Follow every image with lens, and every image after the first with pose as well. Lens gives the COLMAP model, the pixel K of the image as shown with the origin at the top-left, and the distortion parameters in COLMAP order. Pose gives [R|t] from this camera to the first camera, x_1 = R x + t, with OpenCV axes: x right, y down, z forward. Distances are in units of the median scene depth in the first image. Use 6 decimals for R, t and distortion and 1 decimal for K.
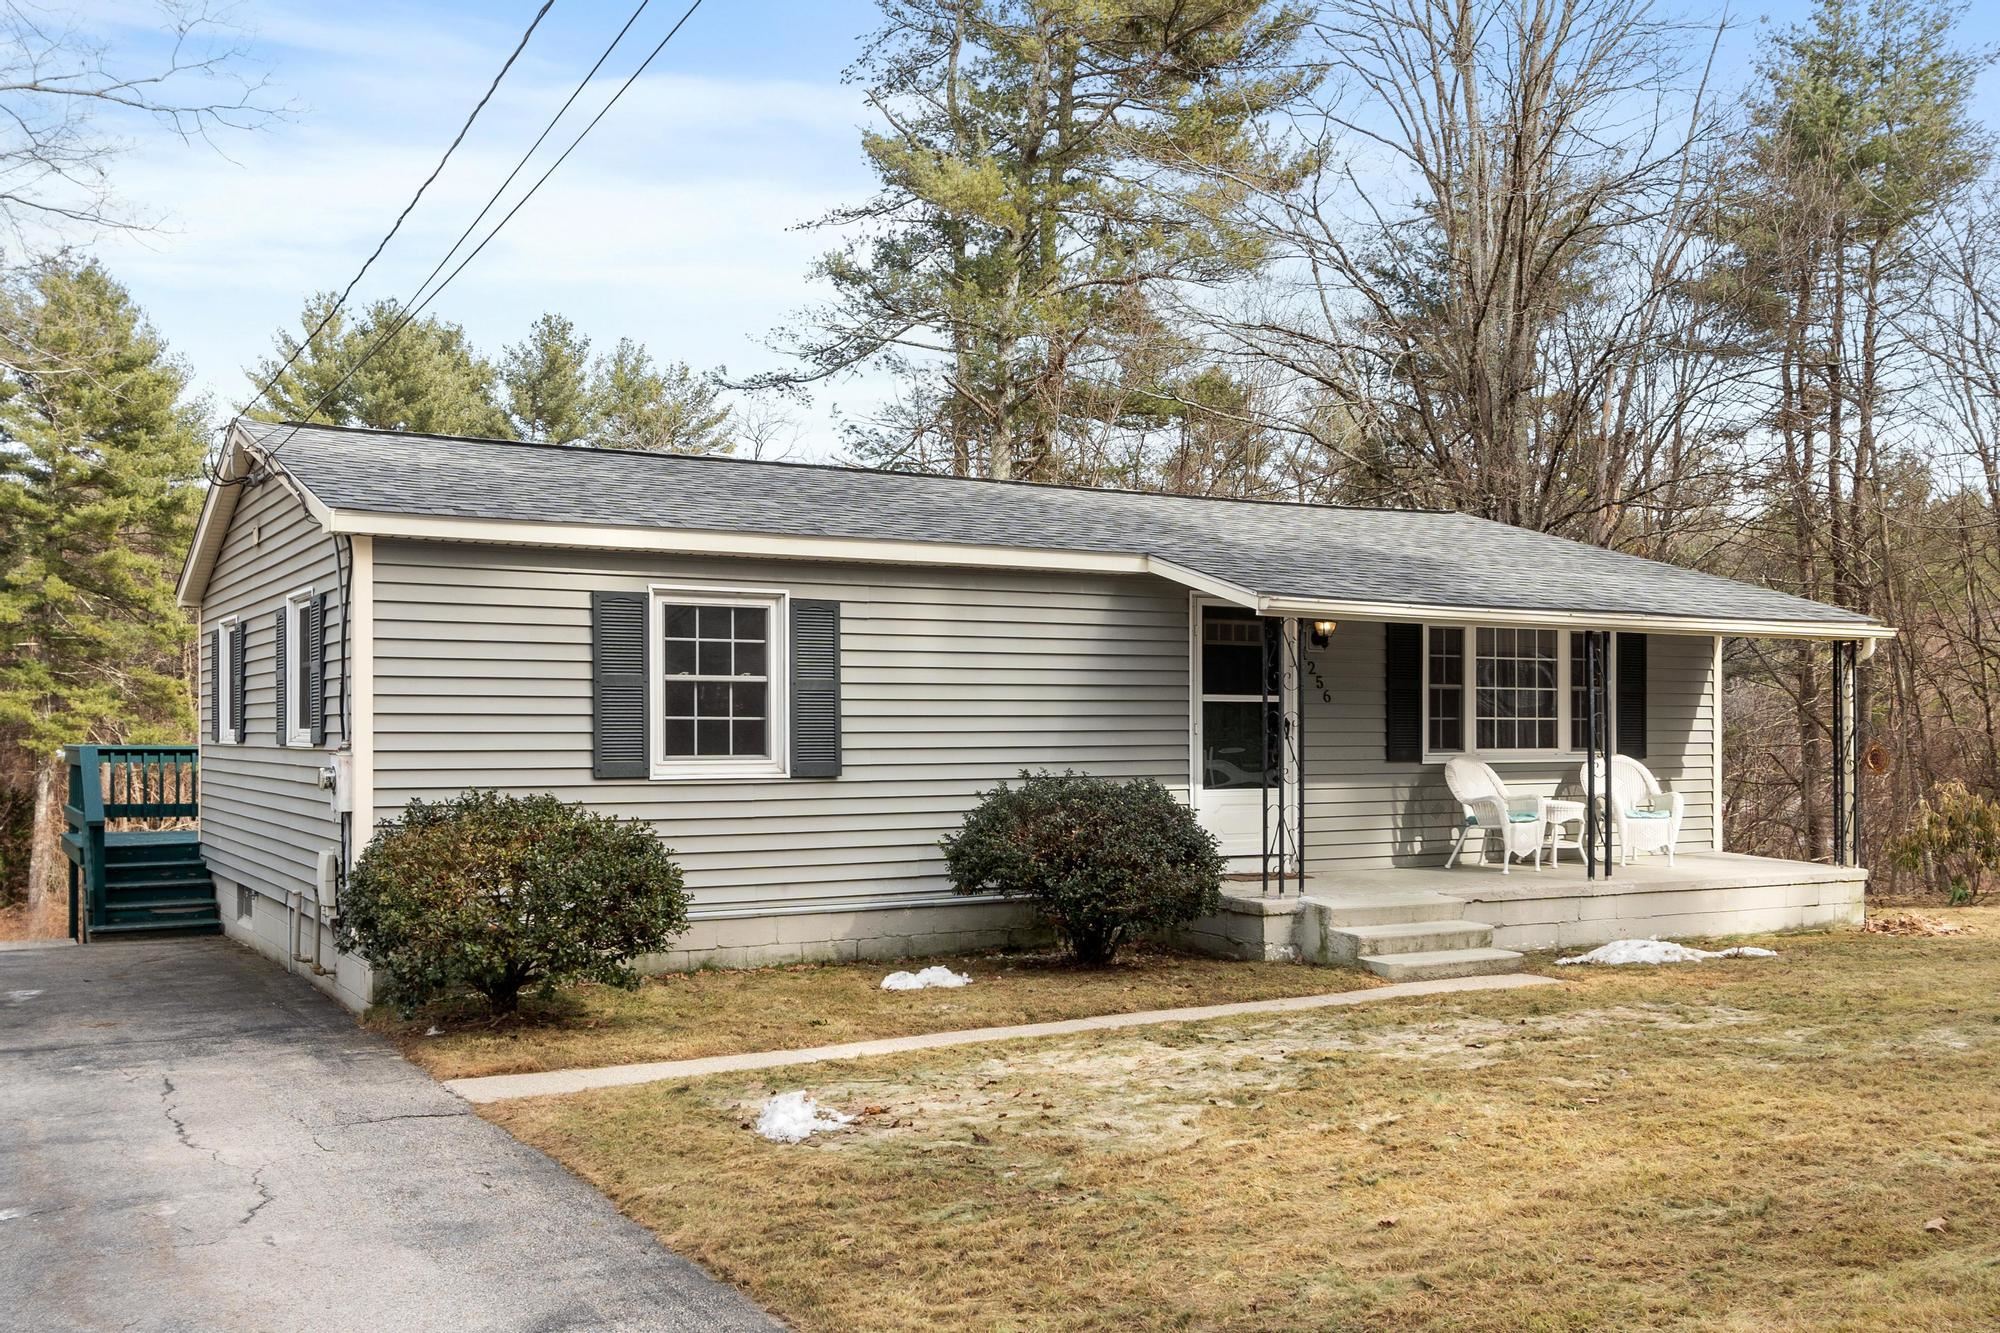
lens RADIAL K [[1826.0, 0, 946.1], [0, 1826.0, 748.5], [0, 0, 1]] dist [0.008570, 0.000000]
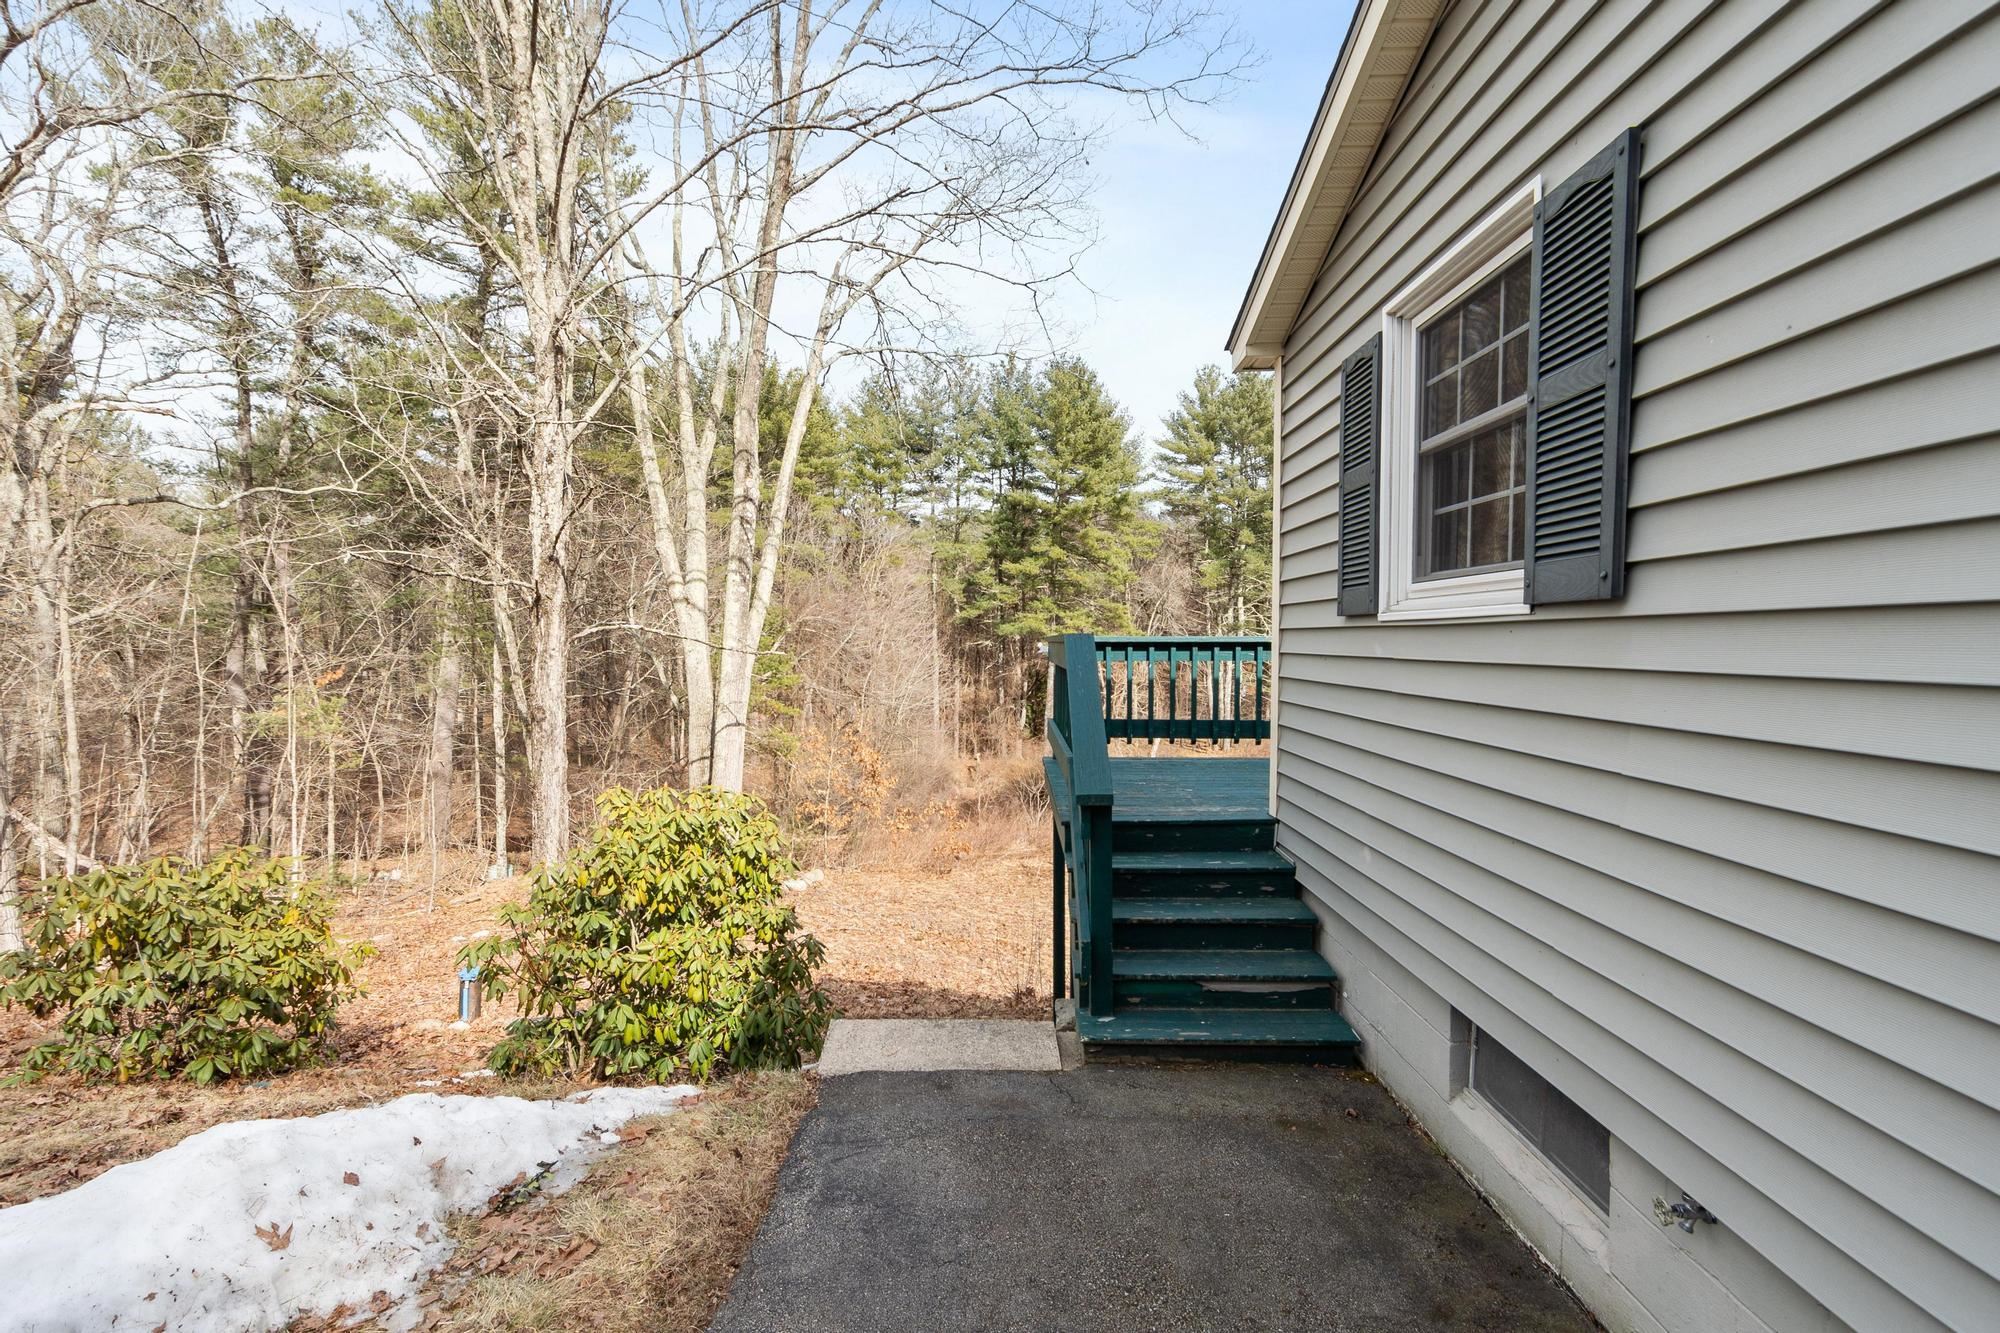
lens RADIAL K [[985.5, 0, 964.1], [0, 985.5, 687.5], [0, 0, 1]] dist [0.003218, 0.000424]
pose [[0.852603, 0.018523, -0.522231, -0.371599], [0.002743, 0.999199, 0.039919, 0.003202], [0.522553, -0.035467, 0.851869, 0.789143]]
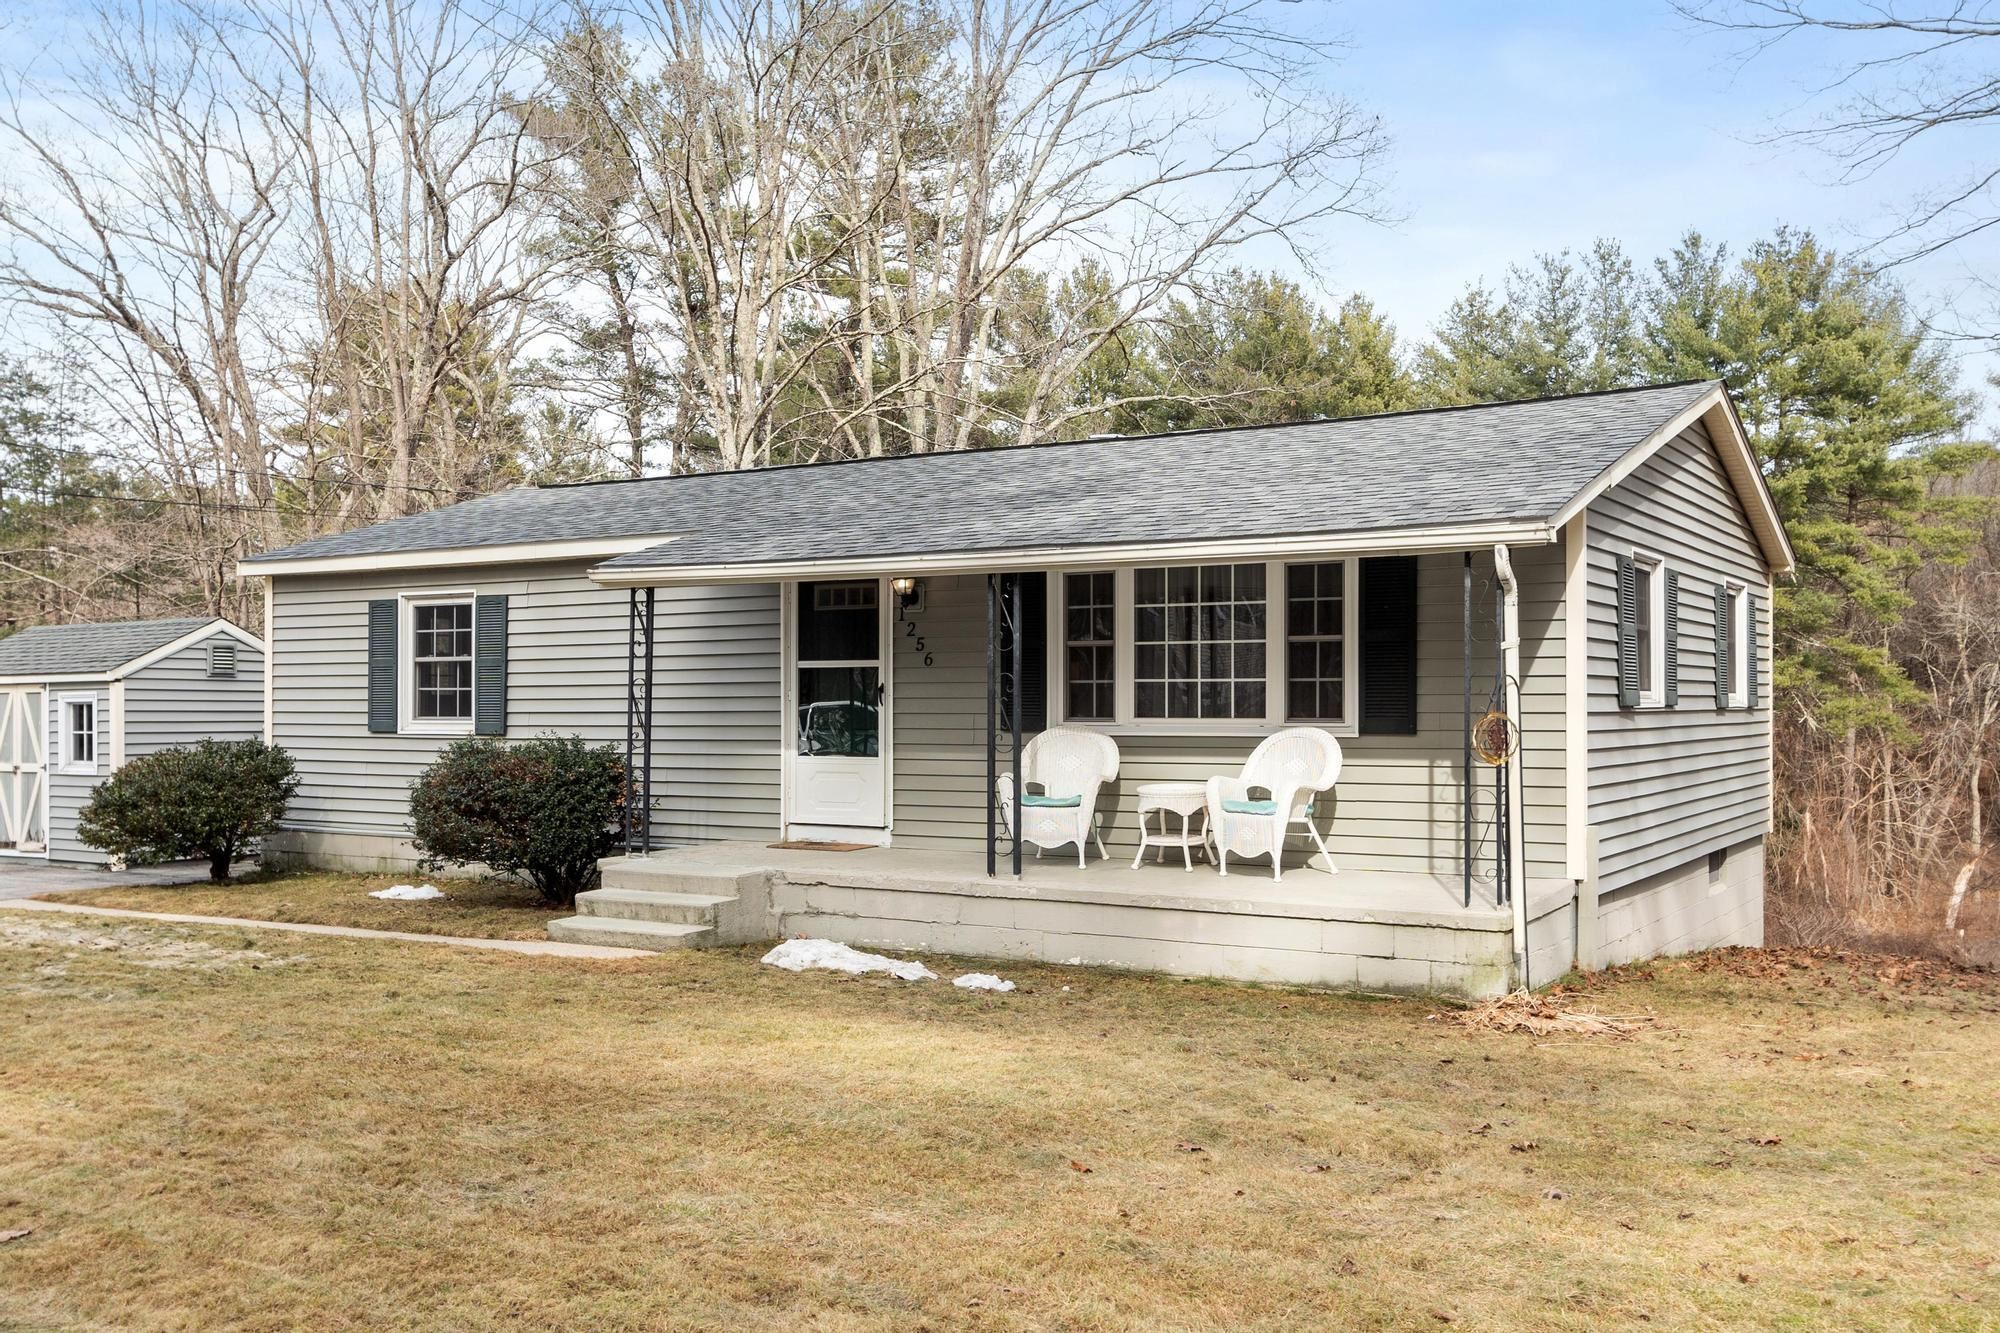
lens RADIAL K [[1826.0, 0, 951.9], [0, 1826.0, 696.2], [0, 0, 1]] dist [0.008570, 0.000000]
pose [[0.480793, -0.004416, -0.876823, 0.959747], [-0.007394, 0.999931, -0.009090, -0.001486], [0.876803, 0.010853, 0.480728, 0.534647]]
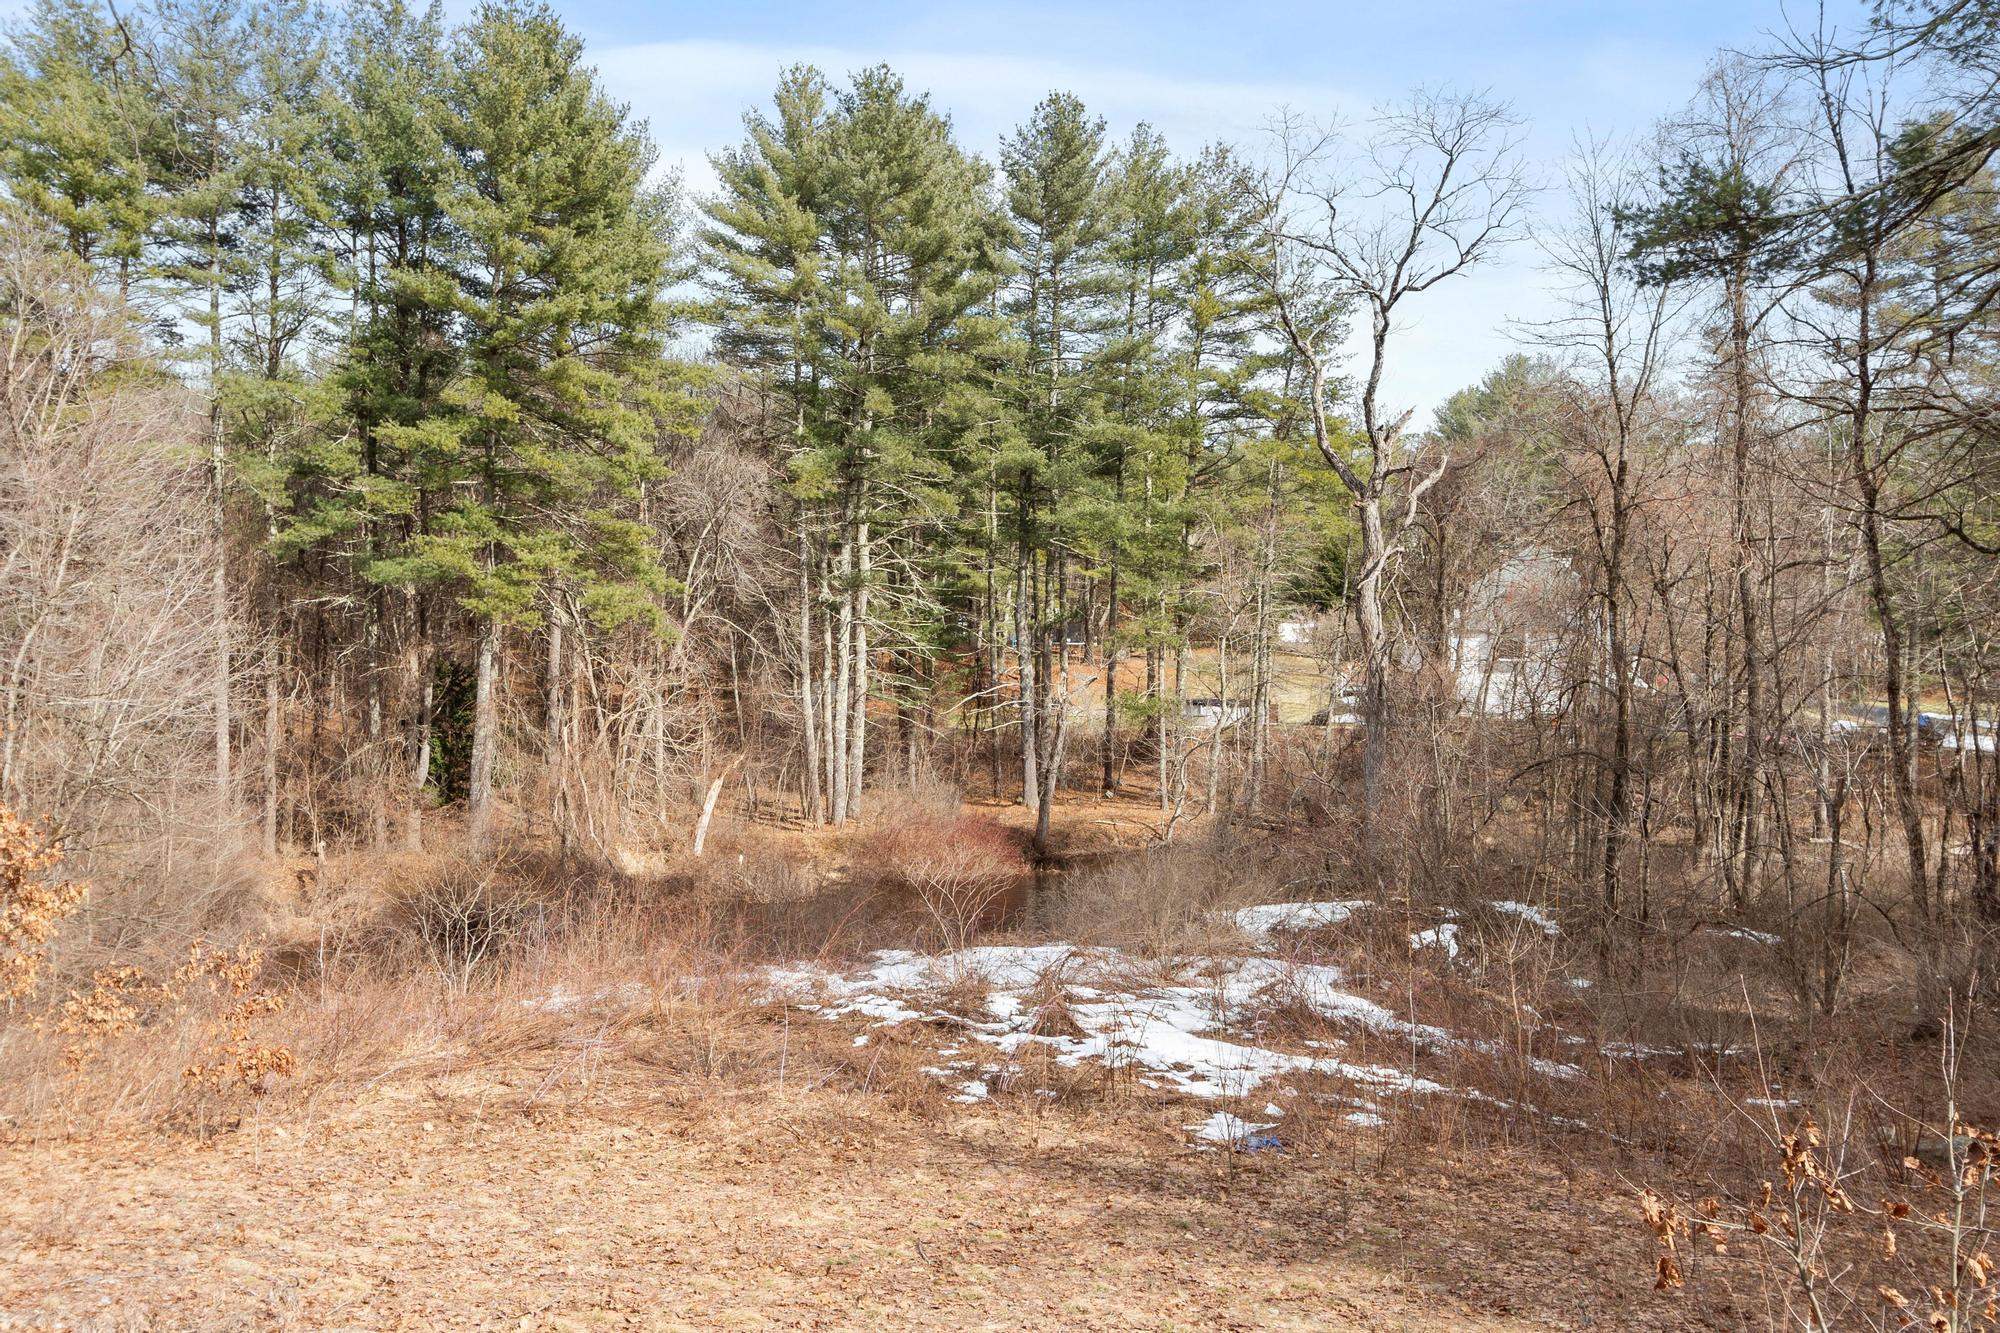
lens RADIAL K [[1826.0, 0, 955.4], [0, 1826.0, 696.8], [0, 0, 1]] dist [0.008570, 0.000000]
pose [[0.979375, 0.010177, -0.201792, -0.611646], [-0.005666, 0.999721, 0.022917, 0.089854], [0.201969, -0.021301, 0.979160, 1.206675]]
